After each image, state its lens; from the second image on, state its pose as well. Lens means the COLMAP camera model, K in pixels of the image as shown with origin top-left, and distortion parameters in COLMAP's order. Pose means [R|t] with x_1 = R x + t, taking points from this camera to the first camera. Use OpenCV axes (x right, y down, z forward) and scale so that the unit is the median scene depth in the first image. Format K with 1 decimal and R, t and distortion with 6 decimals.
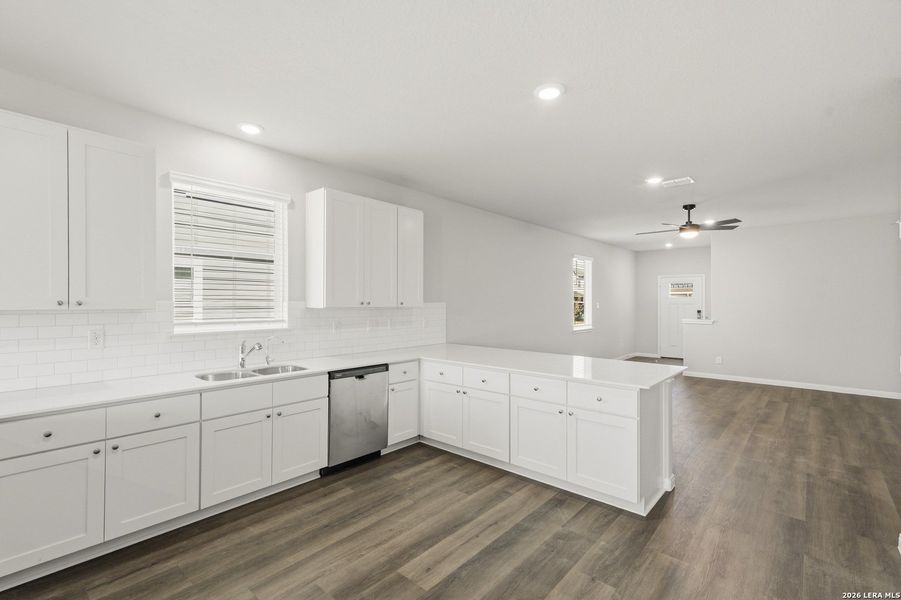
lens RADIAL K [[411.2, 0, 450.4], [0, 411.2, 302.8], [0, 0, 1]] dist [0.023166, 0.000109]
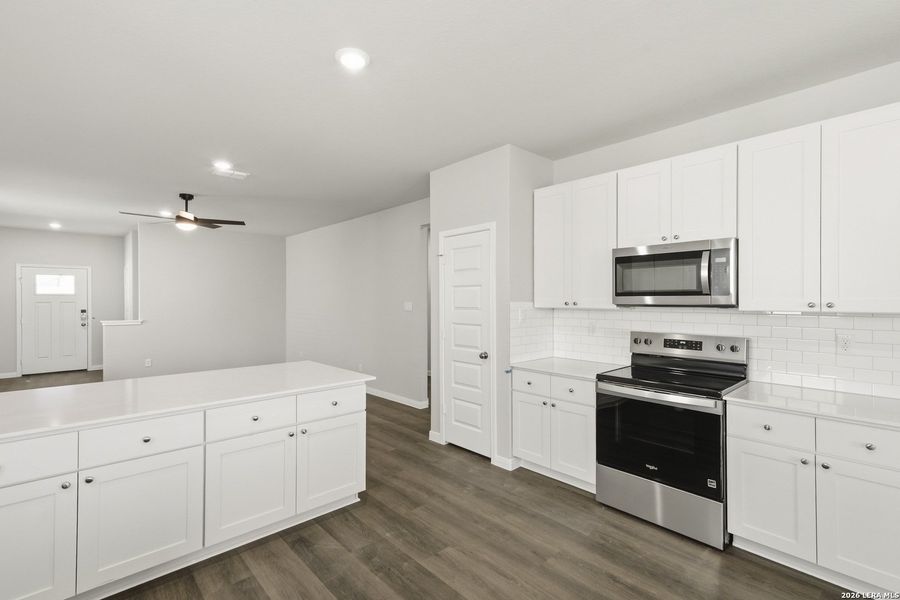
lens RADIAL K [[410.8, 0, 449.8], [0, 410.8, 297.6], [0, 0, 1]] dist [0.023166, 0.000109]
pose [[0.105678, 0.005226, 0.994387, -0.534504], [0.001135, 0.999985, -0.005376, -0.003253], [-0.994400, 0.001697, 0.105670, 0.616213]]
